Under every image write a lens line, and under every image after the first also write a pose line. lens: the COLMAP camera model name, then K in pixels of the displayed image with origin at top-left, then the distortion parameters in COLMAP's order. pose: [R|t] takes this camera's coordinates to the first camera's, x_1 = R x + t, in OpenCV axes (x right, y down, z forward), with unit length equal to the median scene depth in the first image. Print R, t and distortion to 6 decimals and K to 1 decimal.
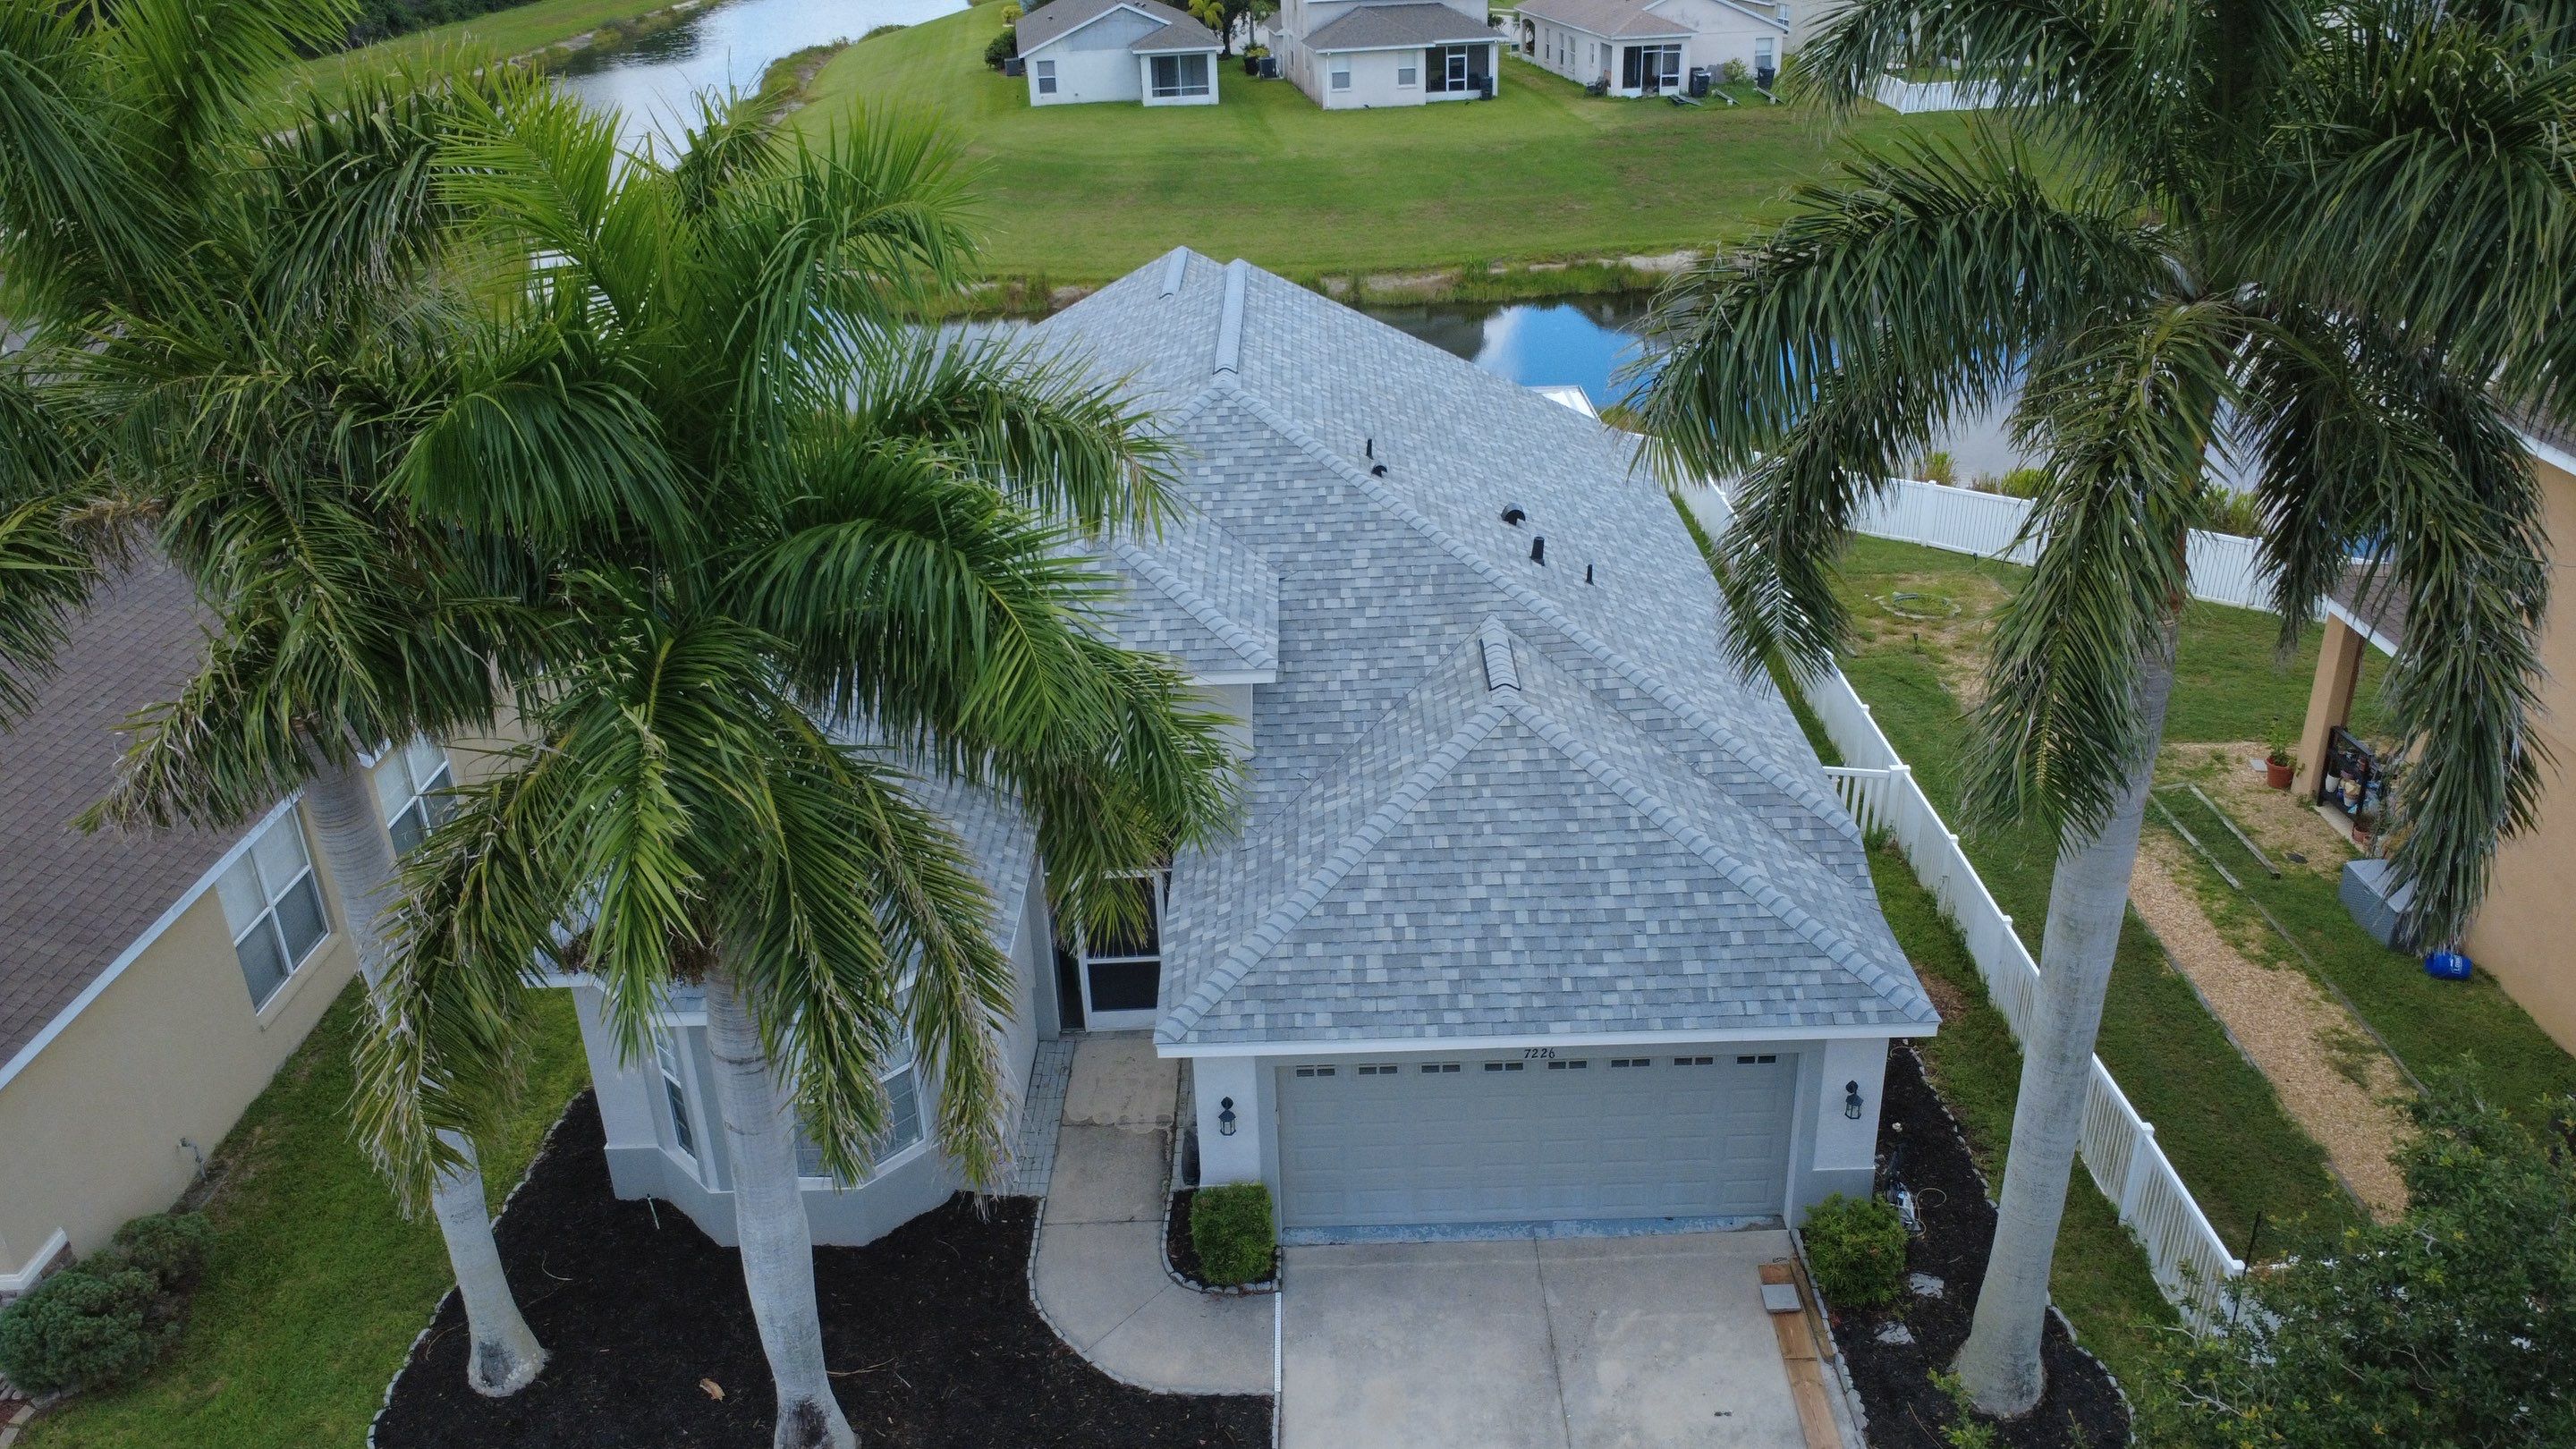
lens RADIAL K [[1873.6, 0, 1287.1], [0, 1873.6, 726.8], [0, 0, 1]] dist [-0.001942, 0.005678]
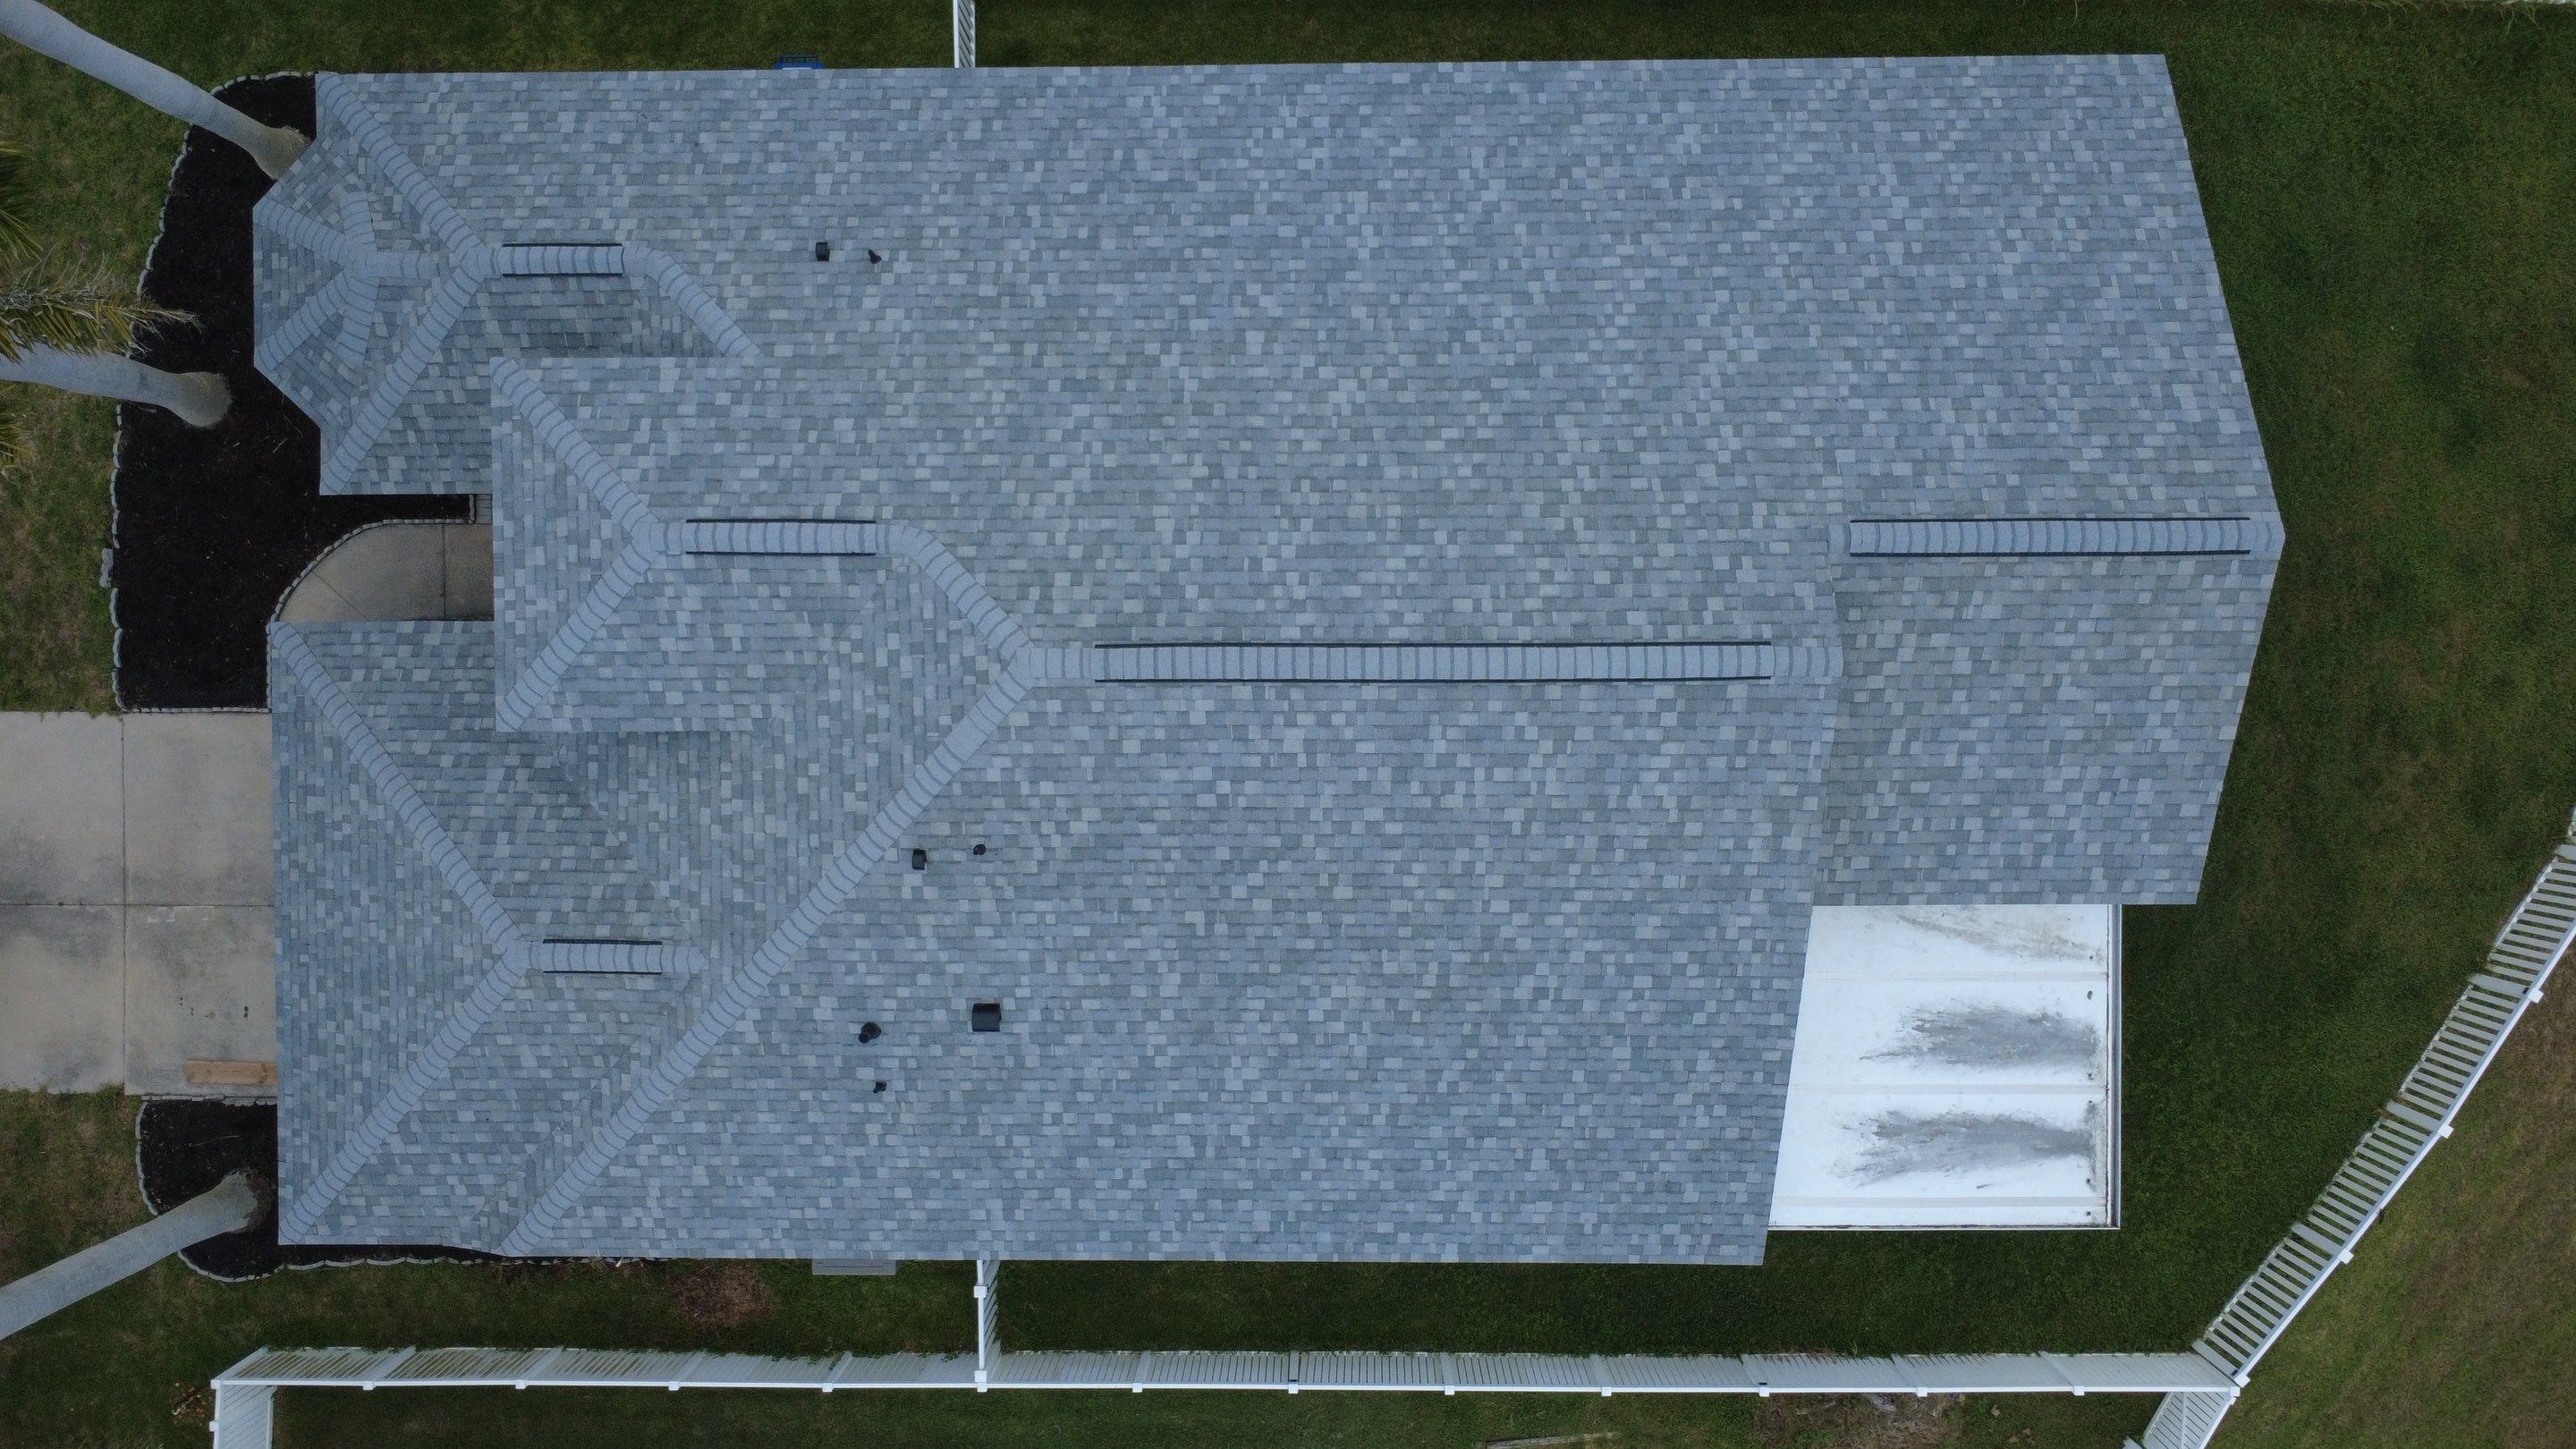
lens RADIAL K [[1873.6, 0, 1282.9], [0, 1873.6, 719.6], [0, 0, 1]] dist [-0.001942, 0.005678]
pose [[0.003554, 0.998534, 0.054013, -0.060911], [-0.408092, -0.047862, 0.911685, -1.062514], [0.912934, -0.025282, 0.407324, 0.936717]]
